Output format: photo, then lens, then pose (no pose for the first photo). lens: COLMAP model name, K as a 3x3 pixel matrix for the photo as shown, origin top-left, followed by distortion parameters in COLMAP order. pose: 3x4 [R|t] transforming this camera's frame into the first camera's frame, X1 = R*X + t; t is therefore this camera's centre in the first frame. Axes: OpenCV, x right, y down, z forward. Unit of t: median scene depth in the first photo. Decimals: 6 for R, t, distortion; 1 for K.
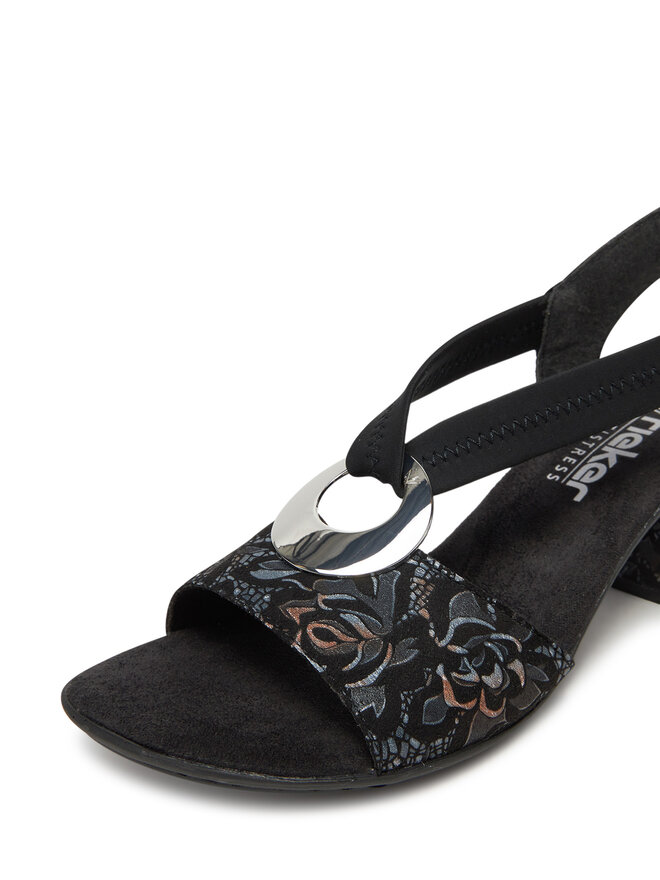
lens RADIAL K [[1269.5, 0, 330.0], [0, 1269.5, 440.0], [0, 0, 1]] dist [-0.027783, -0.000004]
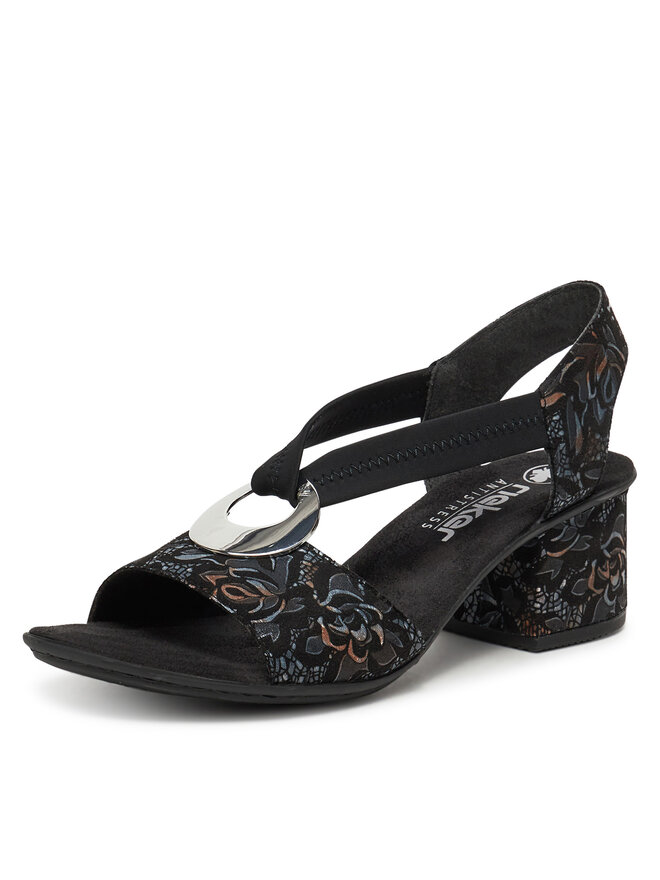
lens RADIAL K [[1648.7, 0, 330.0], [0, 1648.7, 440.0], [0, 0, 1]] dist [-0.488635, 0.008228]
pose [[0.995058, 0.057531, 0.080927, -0.050460], [-0.050121, 0.994607, -0.090800, 0.138208], [-0.085714, 0.086295, 0.992576, -0.690276]]
